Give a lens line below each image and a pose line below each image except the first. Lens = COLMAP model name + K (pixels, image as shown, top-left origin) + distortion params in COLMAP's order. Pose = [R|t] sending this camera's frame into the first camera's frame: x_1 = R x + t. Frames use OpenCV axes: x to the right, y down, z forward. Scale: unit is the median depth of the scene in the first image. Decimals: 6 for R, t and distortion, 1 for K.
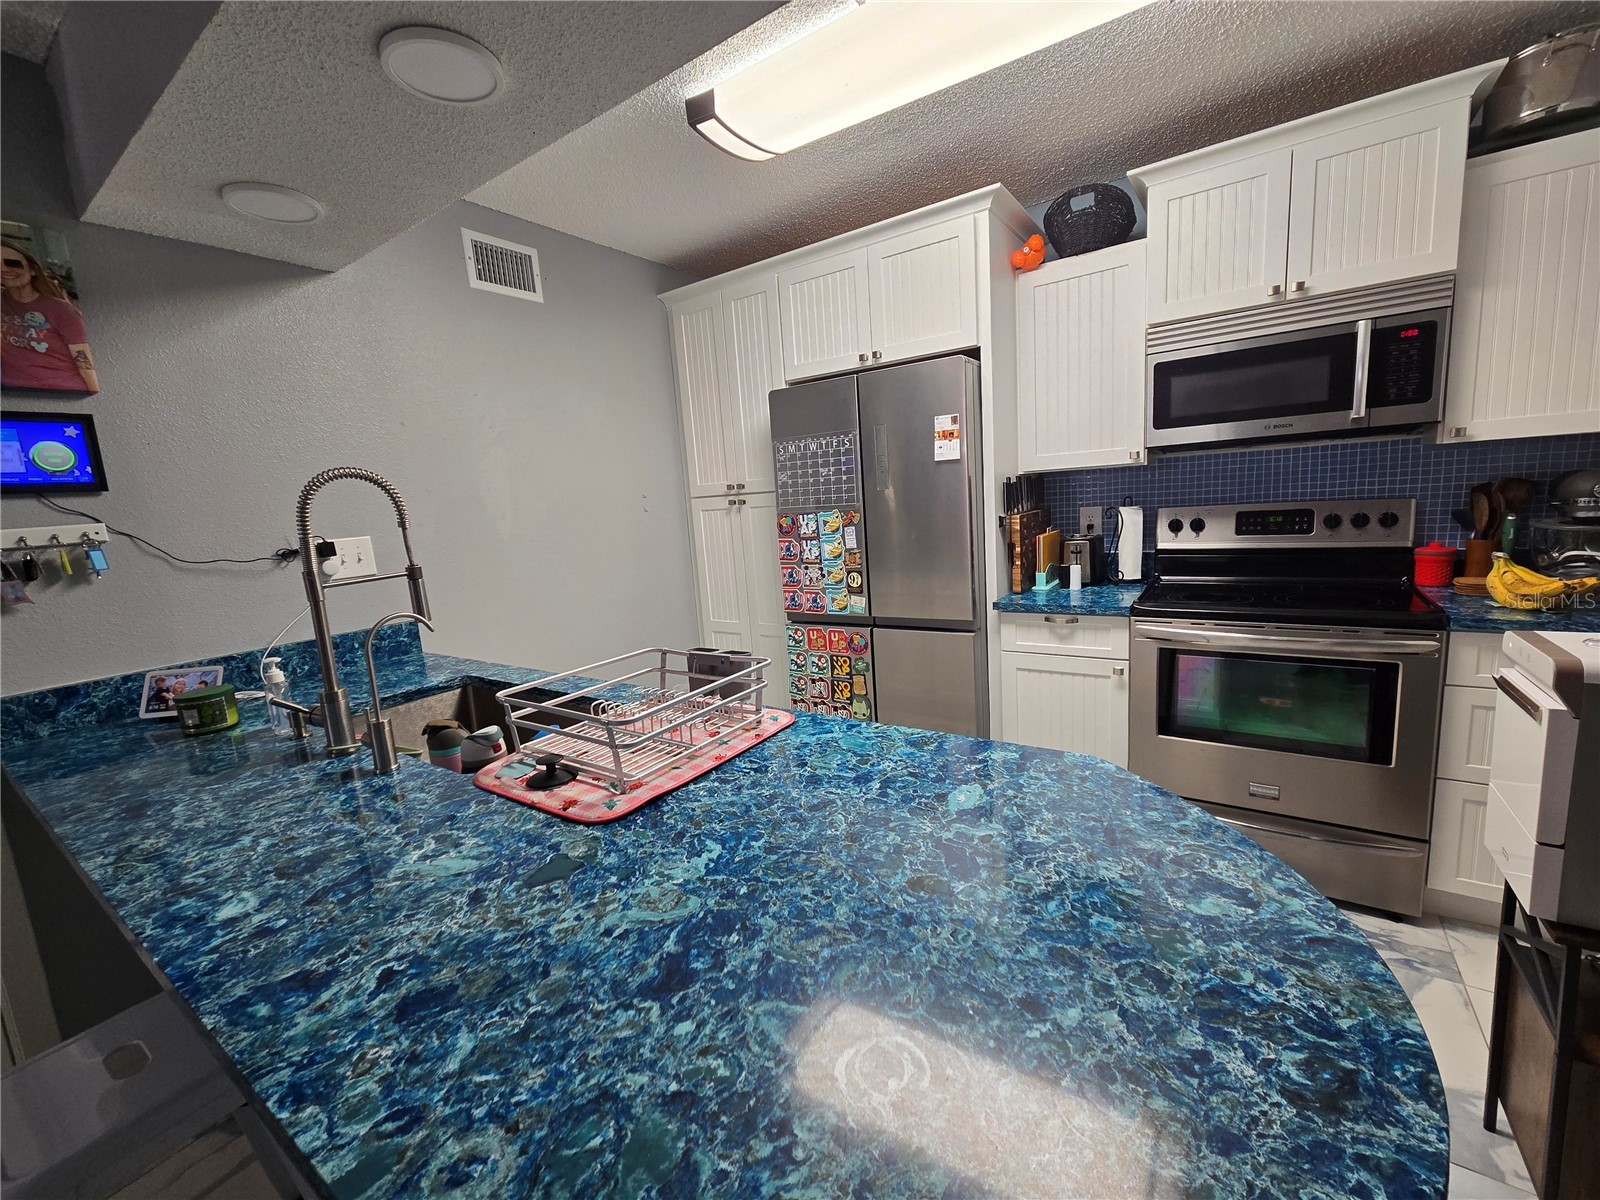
lens RADIAL K [[658.1, 0, 803.7], [0, 658.1, 601.6], [0, 0, 1]] dist [0.000325, 0.000925]
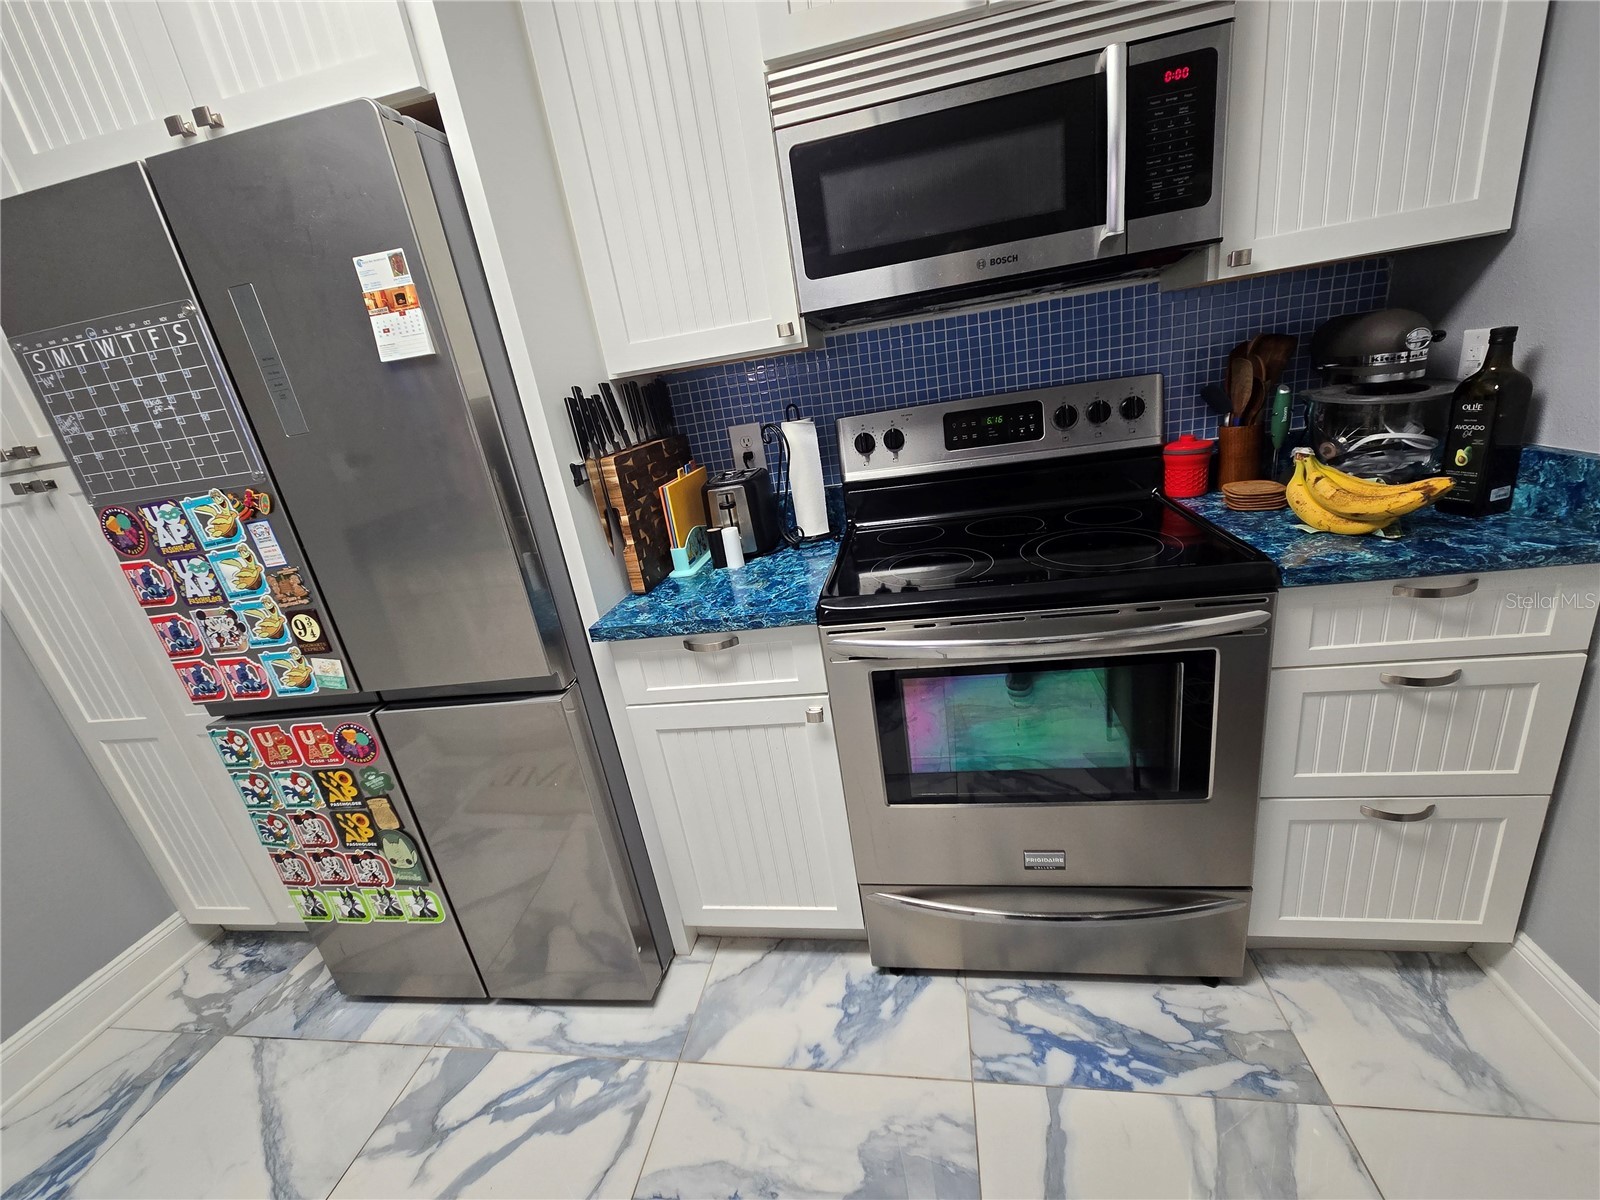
lens RADIAL K [[658.1, 0, 802.0], [0, 658.1, 602.4], [0, 0, 1]] dist [0.000325, 0.000925]
pose [[0.904692, -0.200671, 0.375851, 0.229668], [0.152078, 0.976123, 0.155102, -0.071247], [-0.398001, -0.083161, 0.913608, 0.411036]]
